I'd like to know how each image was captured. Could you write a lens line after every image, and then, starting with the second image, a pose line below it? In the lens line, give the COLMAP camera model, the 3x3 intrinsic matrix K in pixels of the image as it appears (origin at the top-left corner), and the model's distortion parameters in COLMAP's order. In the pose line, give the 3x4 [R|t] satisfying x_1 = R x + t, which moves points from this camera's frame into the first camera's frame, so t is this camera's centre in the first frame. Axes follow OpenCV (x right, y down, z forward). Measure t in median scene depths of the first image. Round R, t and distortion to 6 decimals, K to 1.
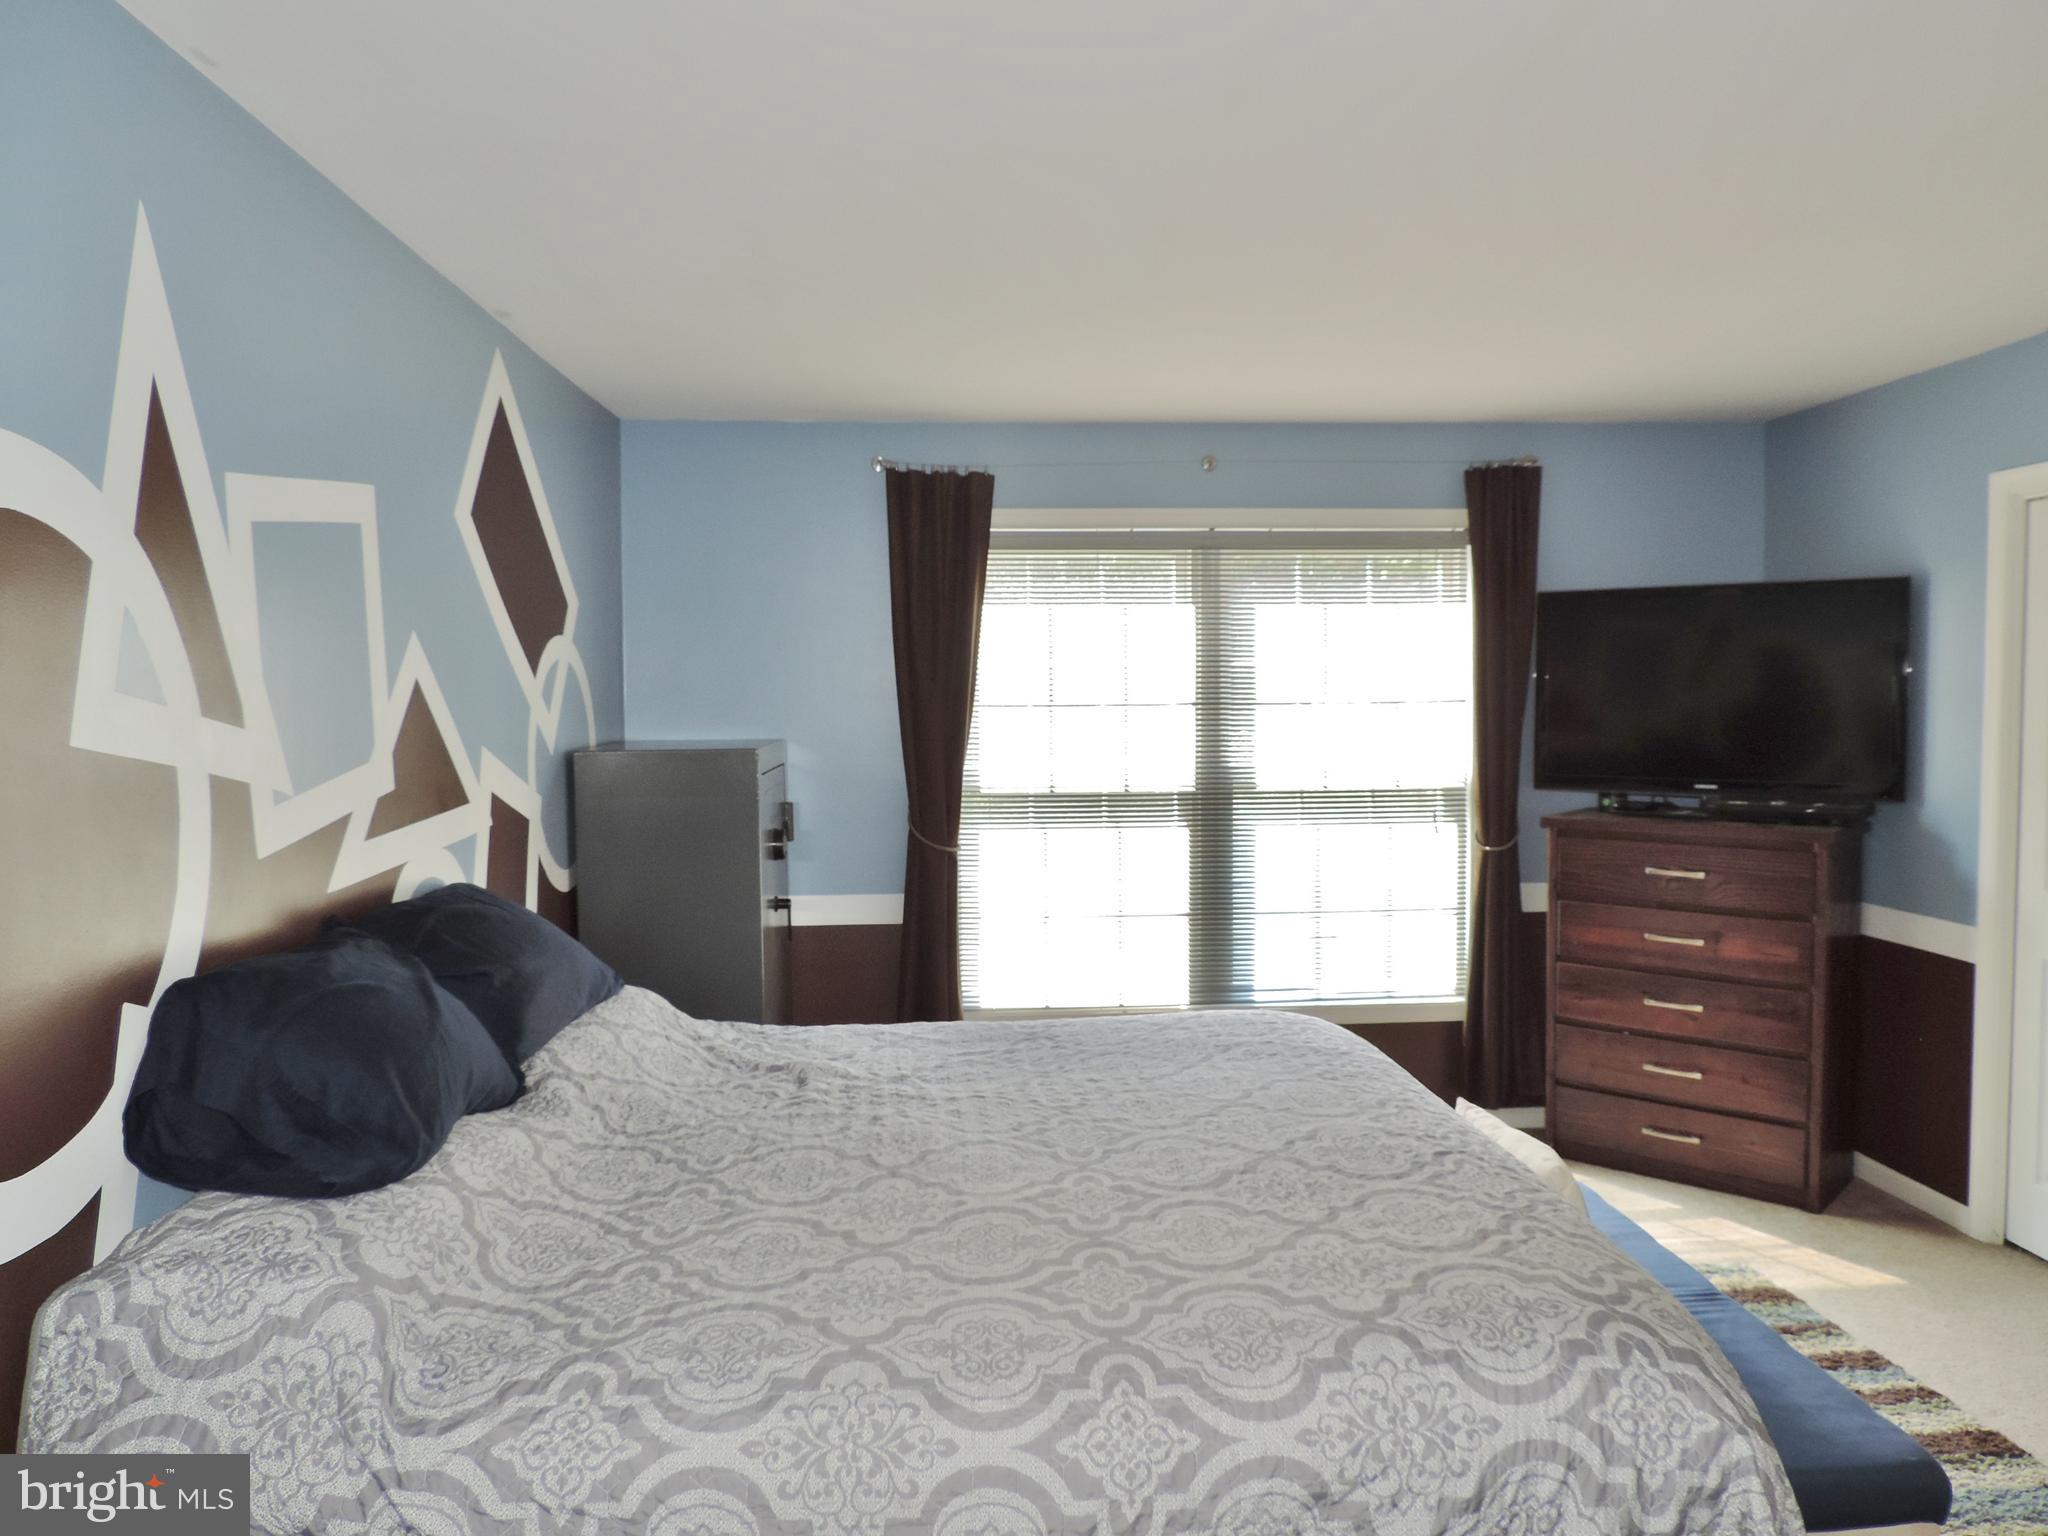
lens RADIAL K [[1447.9, 0, 1030.6], [0, 1447.9, 761.2], [0, 0, 1]] dist [-0.042751, 0.021951]
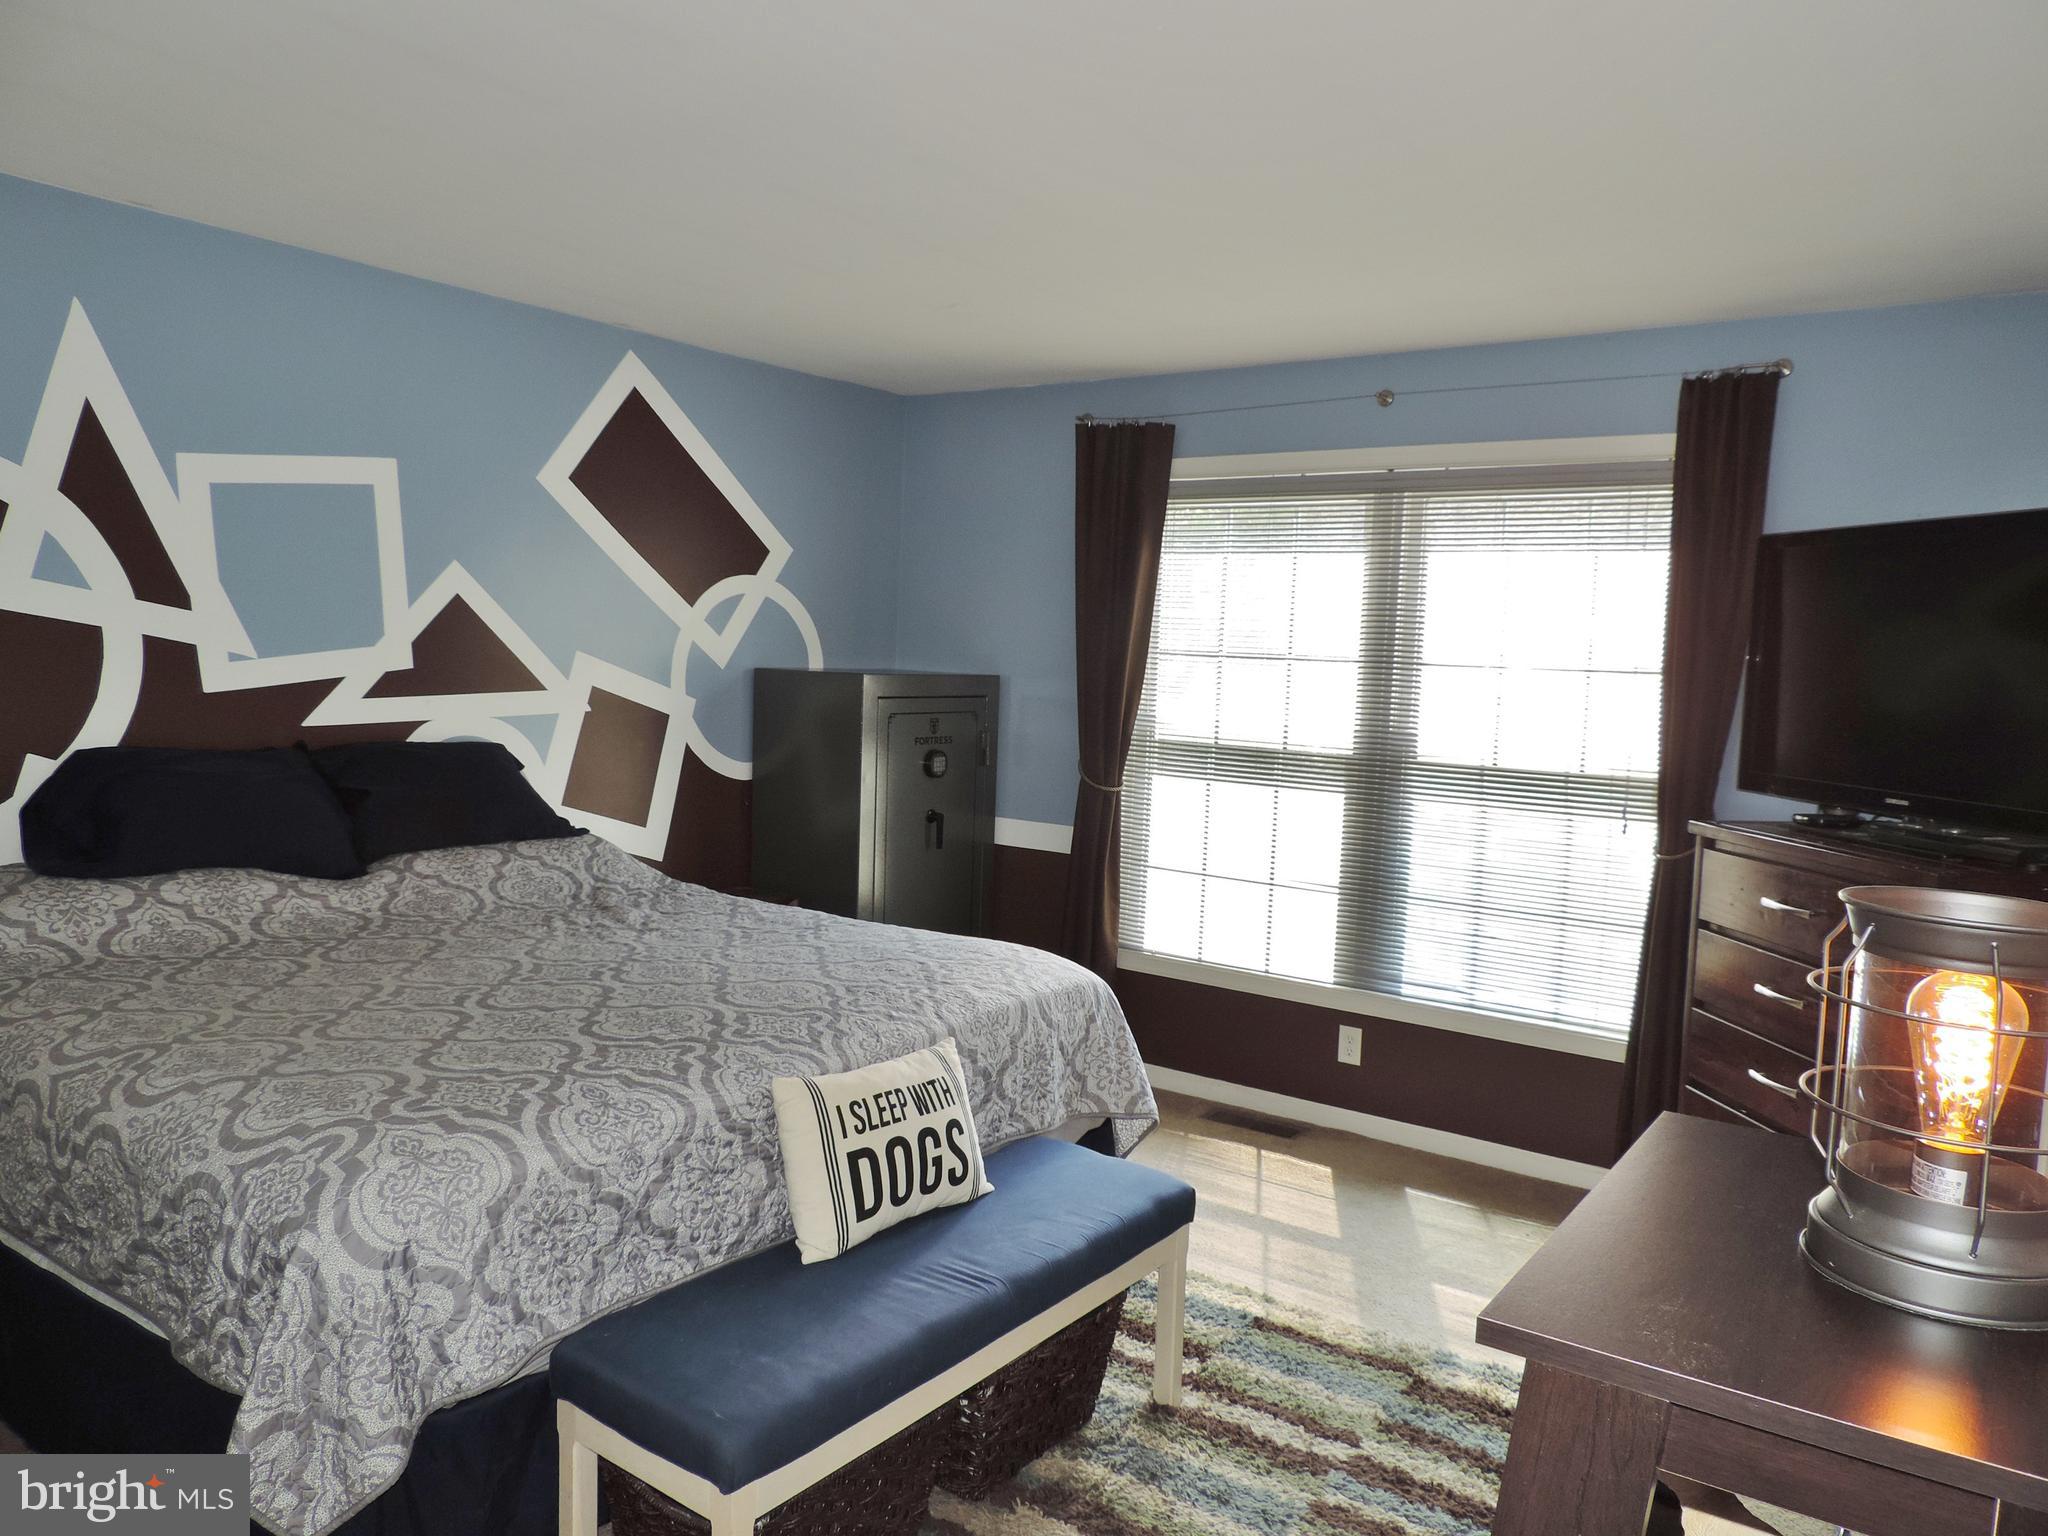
lens RADIAL K [[1447.9, 0, 1036.0], [0, 1447.9, 770.0], [0, 0, 1]] dist [-0.042751, 0.021951]
pose [[0.770260, 0.091628, -0.631113, 0.552649], [-0.078785, 0.995716, 0.048408, 0.001003], [0.632844, 0.012435, 0.774179, 0.160148]]
